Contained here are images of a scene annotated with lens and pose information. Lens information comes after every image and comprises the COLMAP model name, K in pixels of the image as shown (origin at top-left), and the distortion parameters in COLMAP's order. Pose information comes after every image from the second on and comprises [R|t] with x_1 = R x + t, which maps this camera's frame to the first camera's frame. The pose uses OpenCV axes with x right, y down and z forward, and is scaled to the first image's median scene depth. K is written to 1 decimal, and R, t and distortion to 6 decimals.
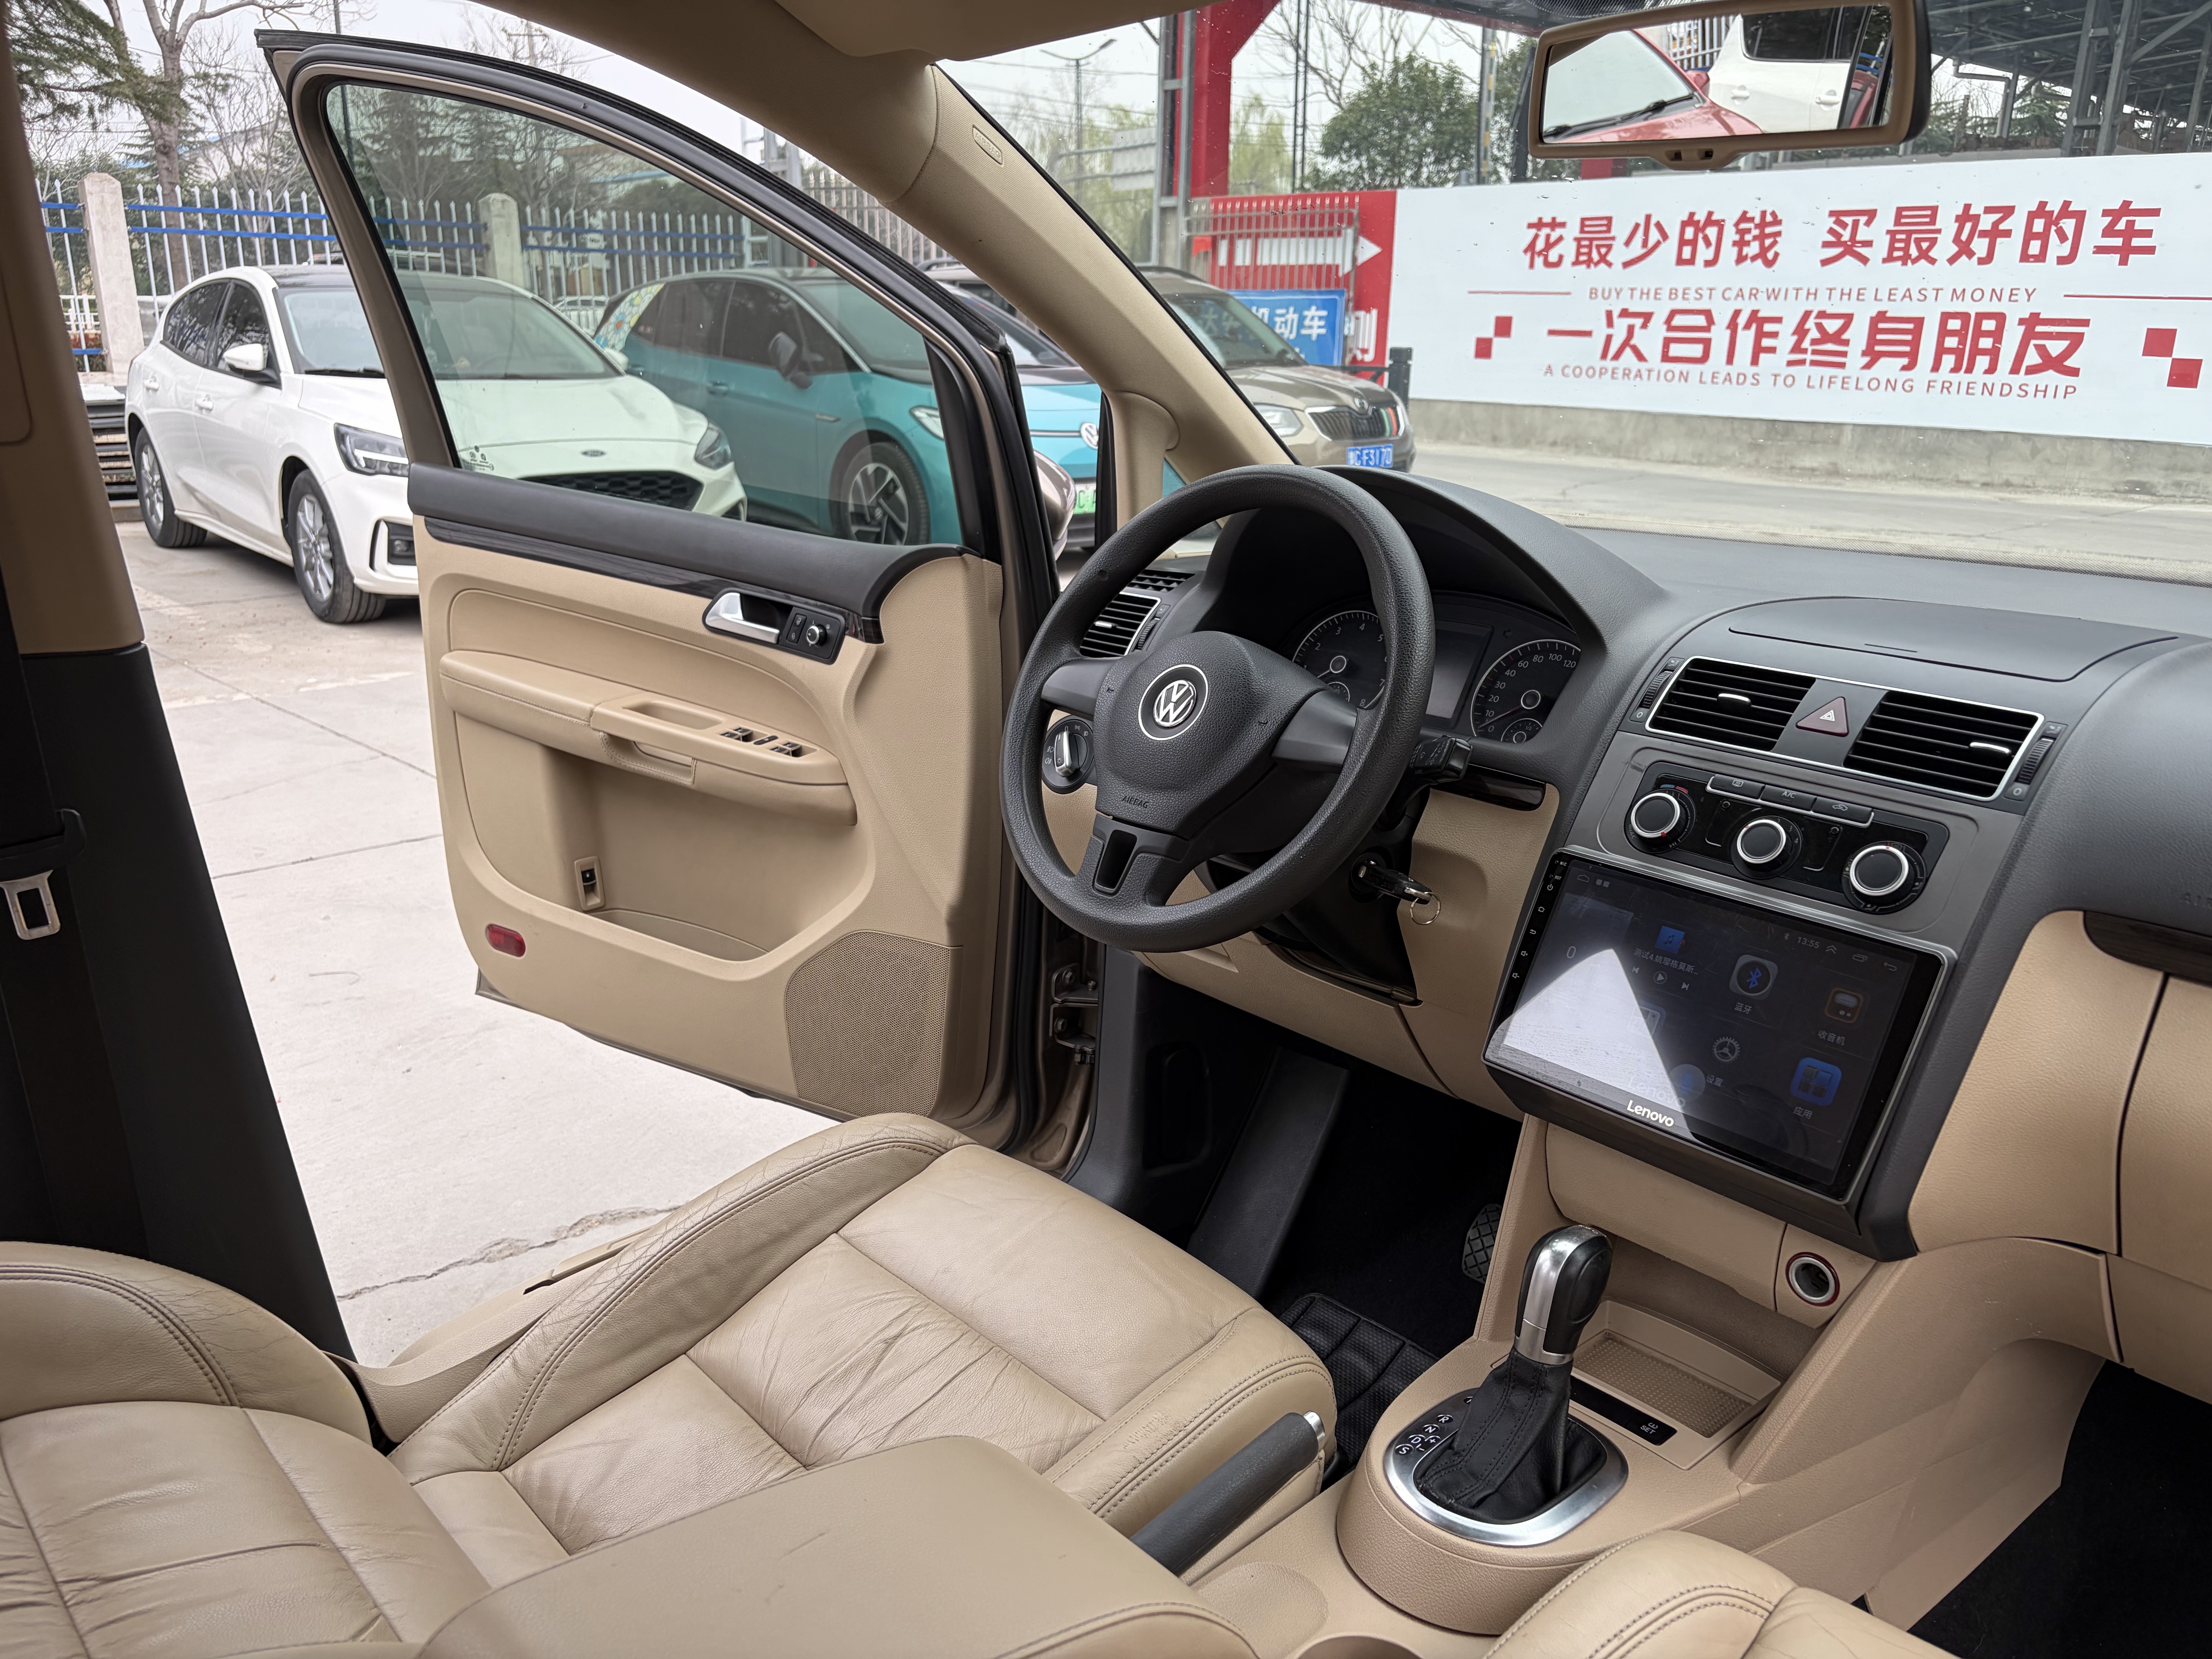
lens RADIAL K [[1669.1, 0, 1102.1], [0, 1669.1, 834.8], [0, 0, 1]] dist [0.057739, -0.059782]
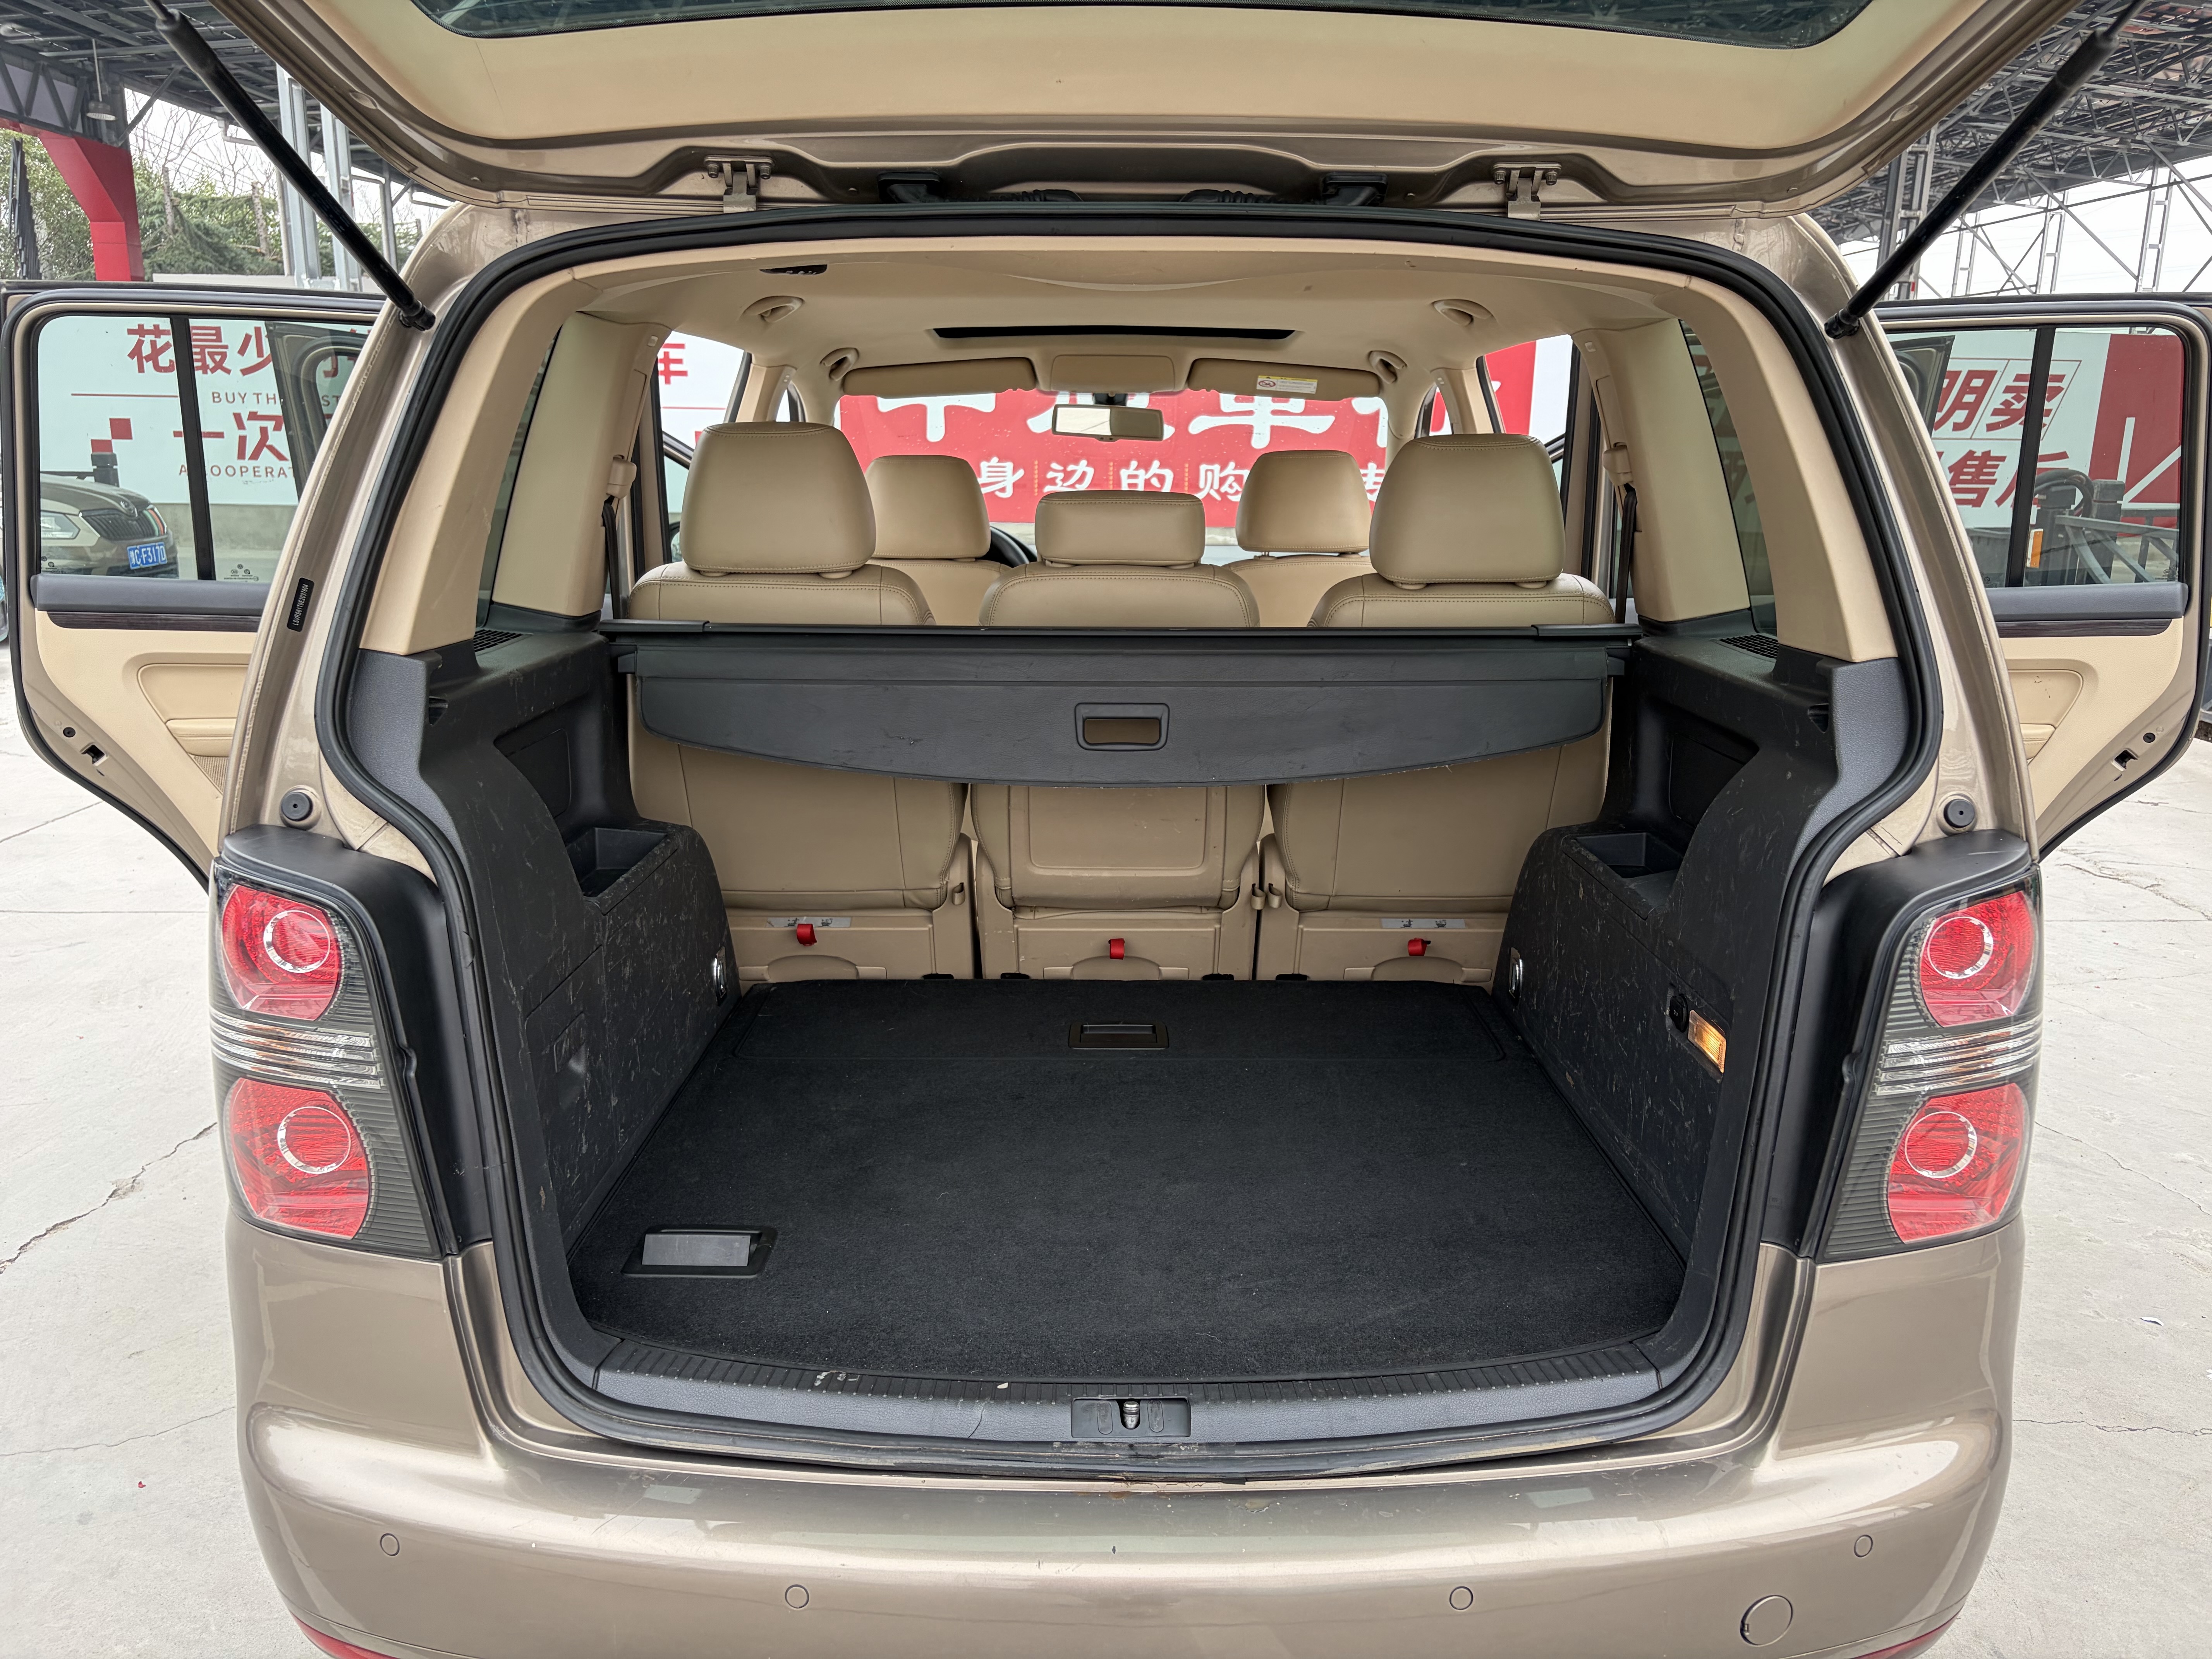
lens RADIAL K [[1669.1, 0, 1122.9], [0, 1669.1, 868.1], [0, 0, 1]] dist [0.057739, -0.059782]
pose [[0.656787, -0.198624, 0.727447, -0.183515], [0.221011, 0.973026, 0.066134, 0.024009], [-0.720961, 0.117338, 0.682969, -0.112327]]
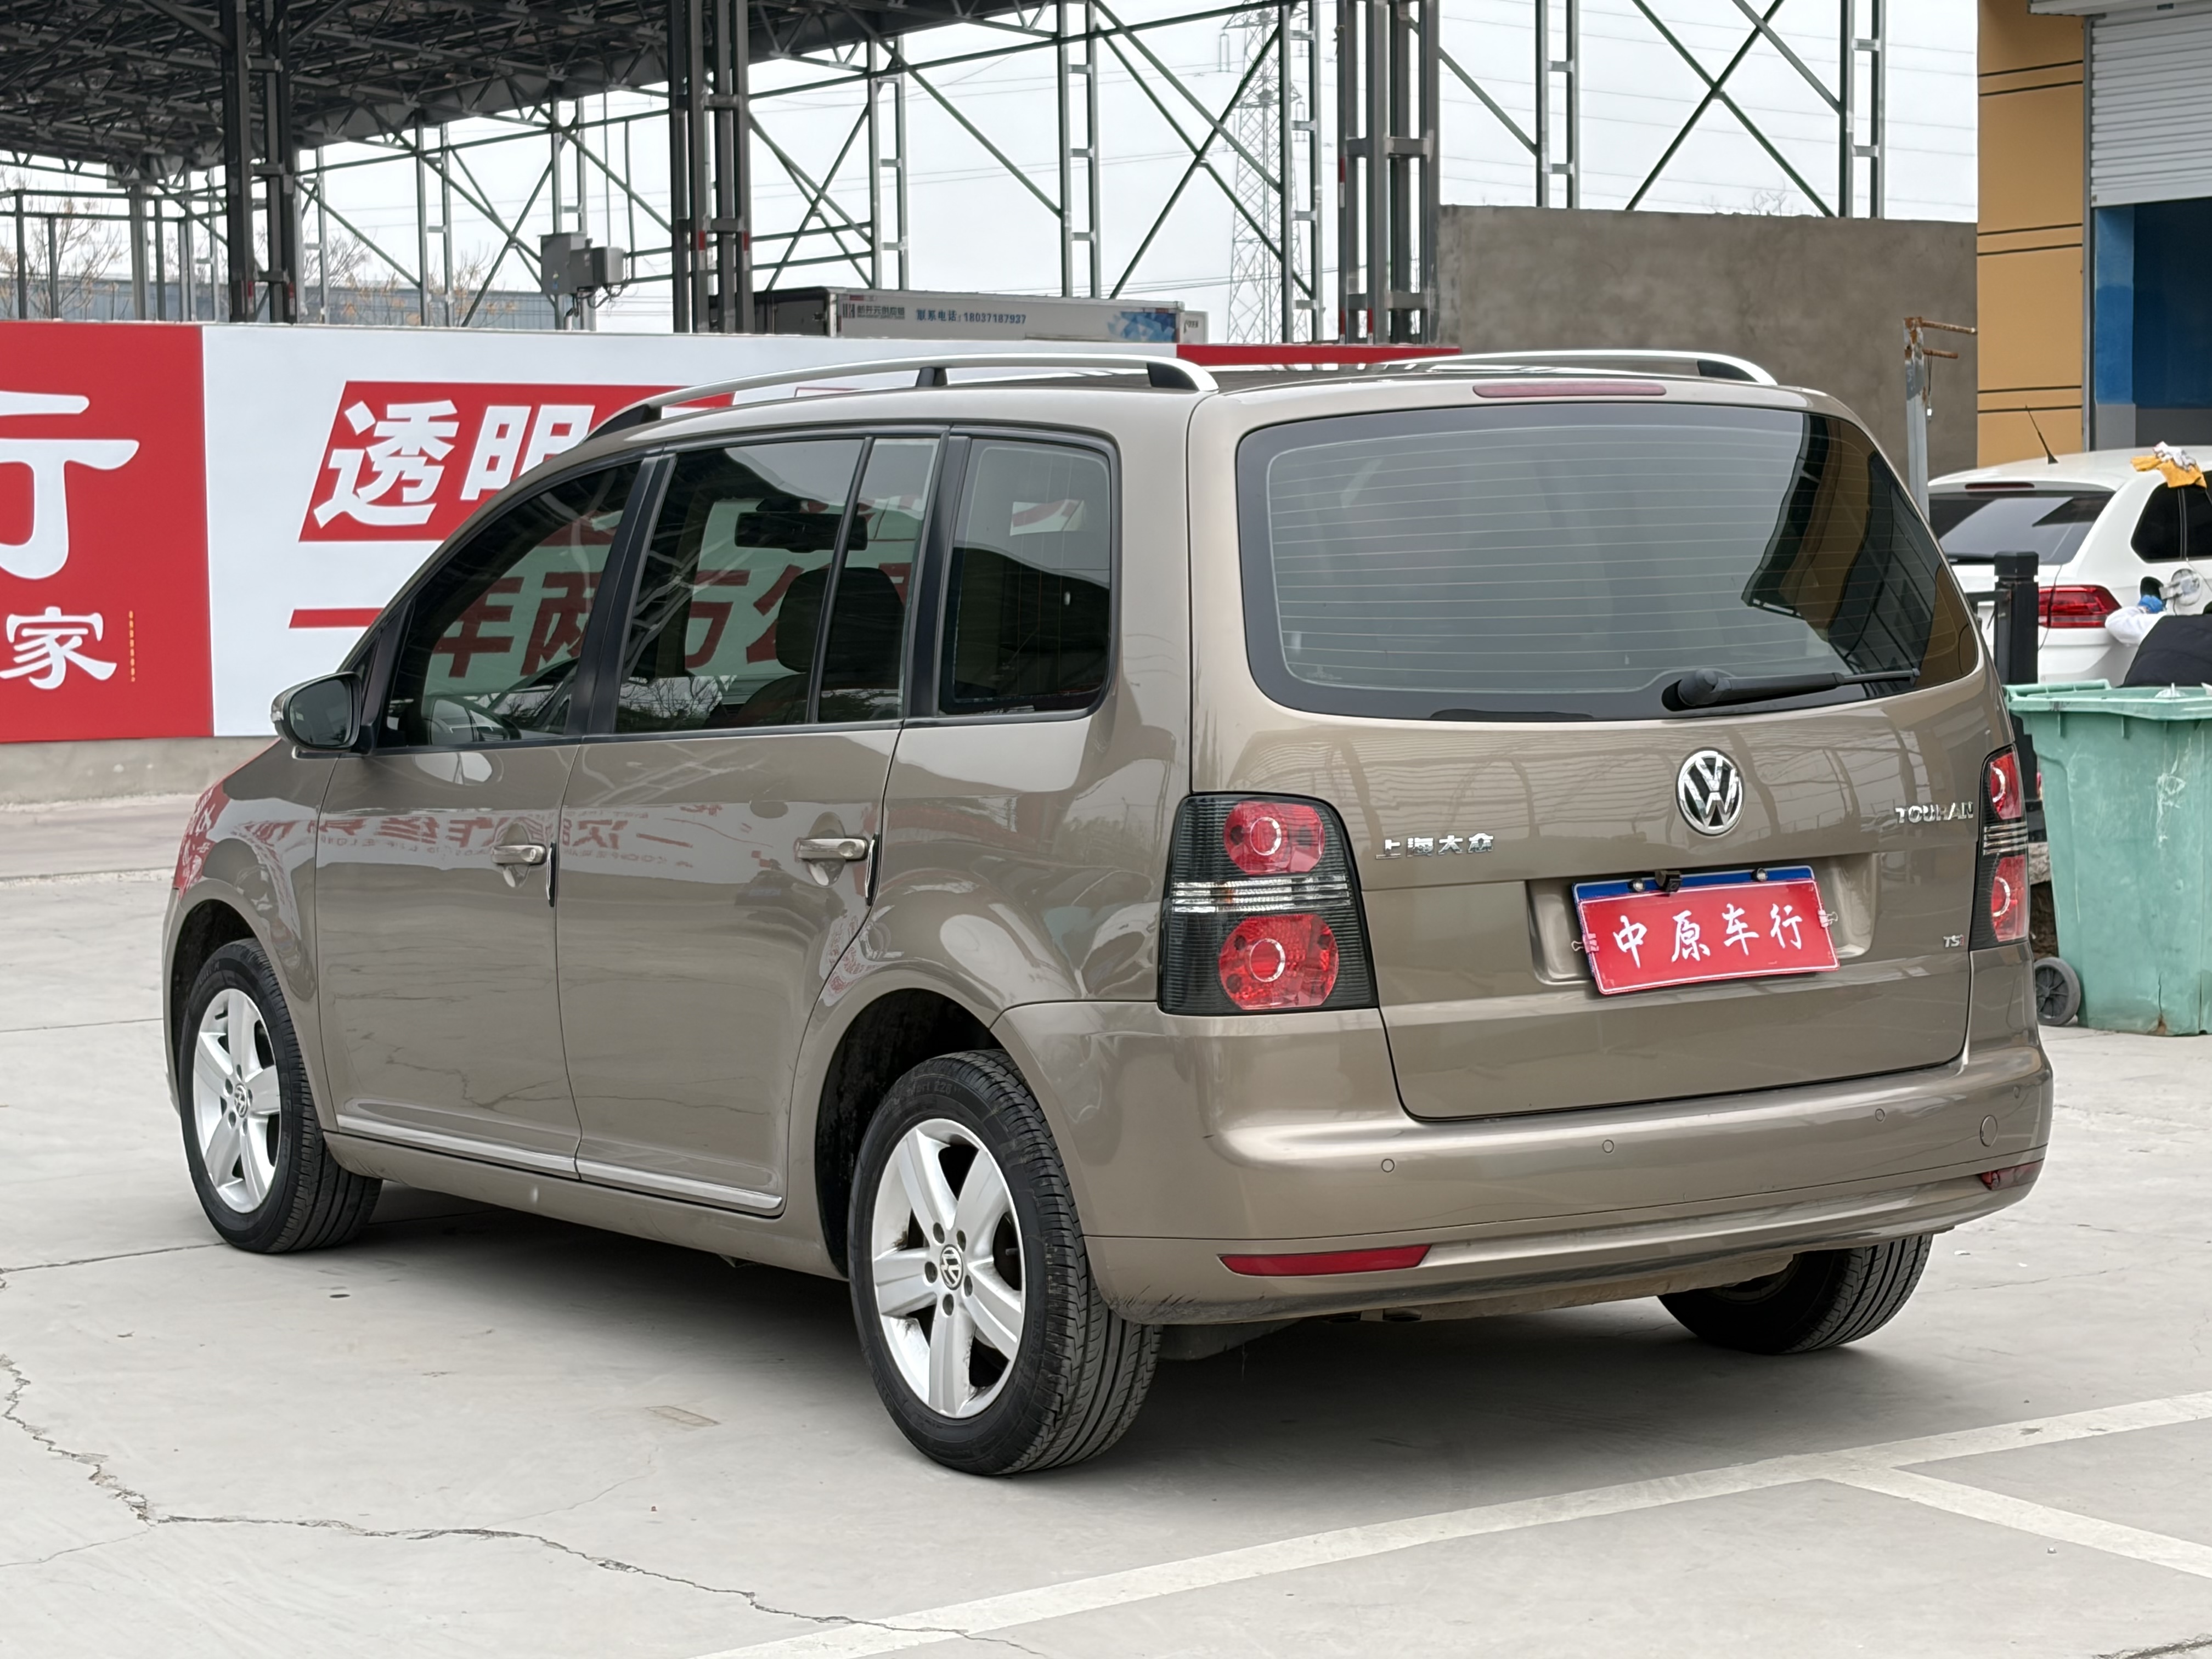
lens RADIAL K [[4542.5, 0, 1108.7], [0, 4542.5, 837.0], [0, 0, 1]] dist [0.484155, 0.000000]
pose [[0.156842, -0.086524, 0.983826, -0.594779], [0.310364, 0.950007, 0.034071, 0.003026], [-0.937590, 0.300000, 0.175855, -0.074507]]
